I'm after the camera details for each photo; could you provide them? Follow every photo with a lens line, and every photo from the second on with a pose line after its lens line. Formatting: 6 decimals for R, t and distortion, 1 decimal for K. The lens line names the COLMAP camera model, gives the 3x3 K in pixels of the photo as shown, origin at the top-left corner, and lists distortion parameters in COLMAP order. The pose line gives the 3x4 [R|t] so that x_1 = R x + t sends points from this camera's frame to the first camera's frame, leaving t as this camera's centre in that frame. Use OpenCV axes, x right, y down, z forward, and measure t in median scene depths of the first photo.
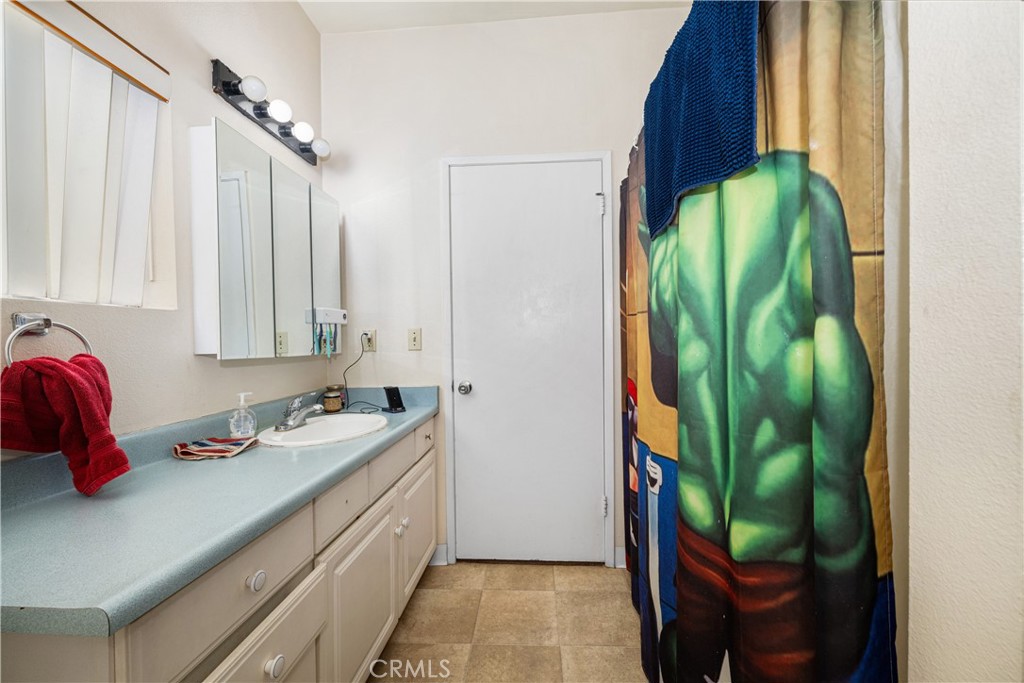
lens RADIAL K [[411.4, 0, 520.7], [0, 411.4, 344.3], [0, 0, 1]] dist [-0.001229, 0.000045]
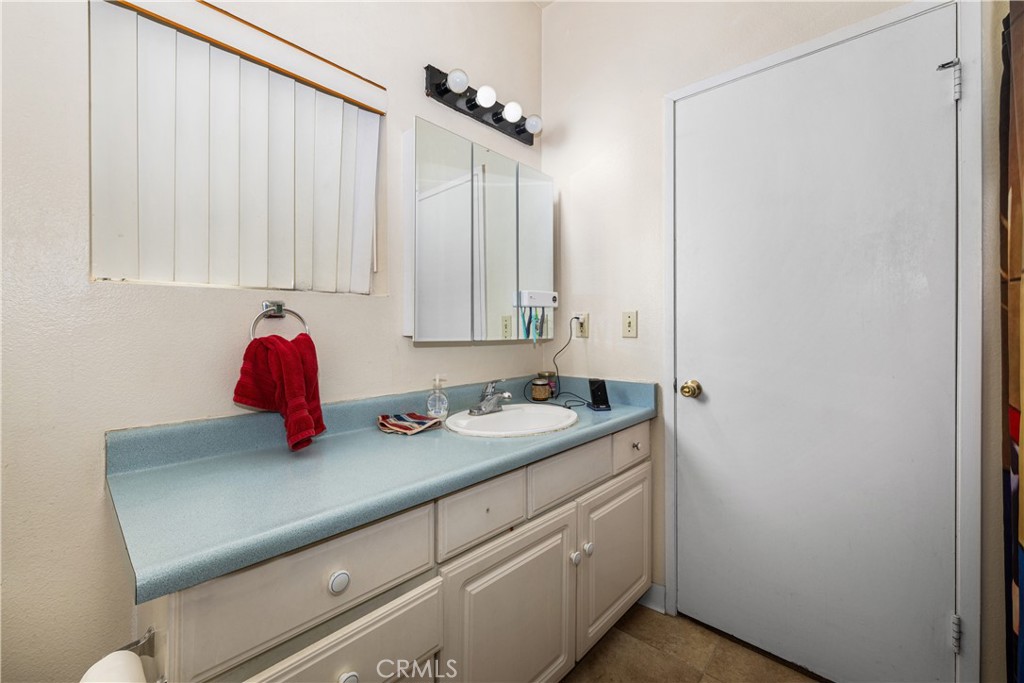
lens RADIAL K [[423.7, 0, 510.5], [0, 423.7, 327.7], [0, 0, 1]] dist [-0.000820, -0.000032]
pose [[0.771787, 0.012482, -0.635759, 0.113852], [-0.015812, 0.999875, 0.000436, -0.002183], [0.635685, 0.009716, 0.771888, 0.216167]]
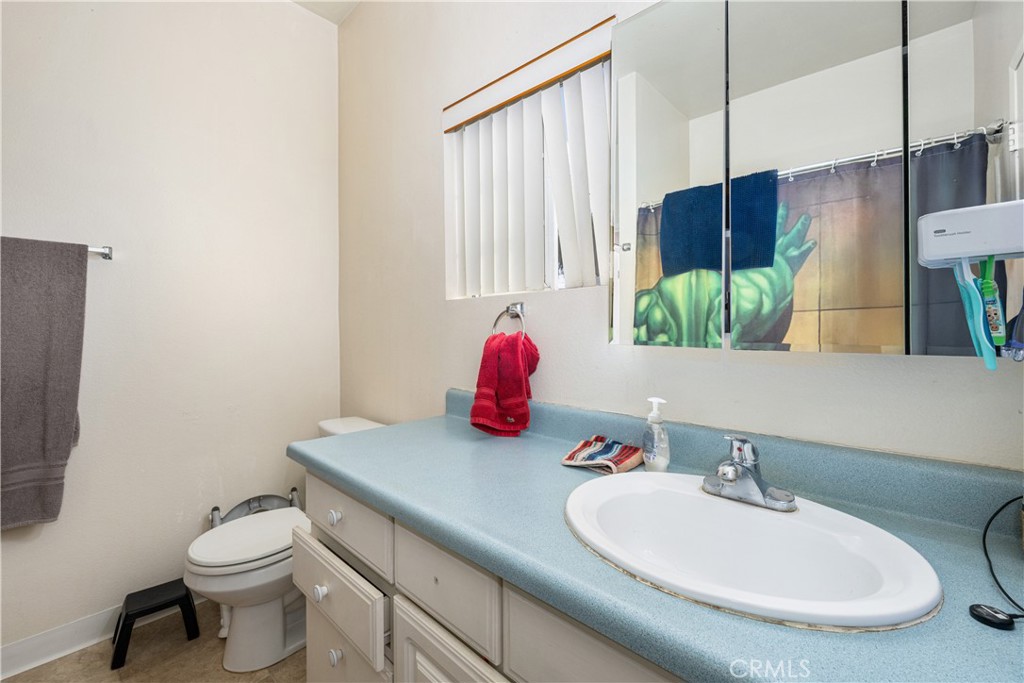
lens RADIAL K [[427.0, 0, 509.3], [0, 427.0, 316.5], [0, 0, 1]] dist [0.001518, -0.000036]
pose [[-0.645648, 0.012355, -0.763535, -0.000377], [0.010964, 0.999916, 0.006908, -0.015551], [0.763557, -0.003911, -0.645729, 0.962010]]
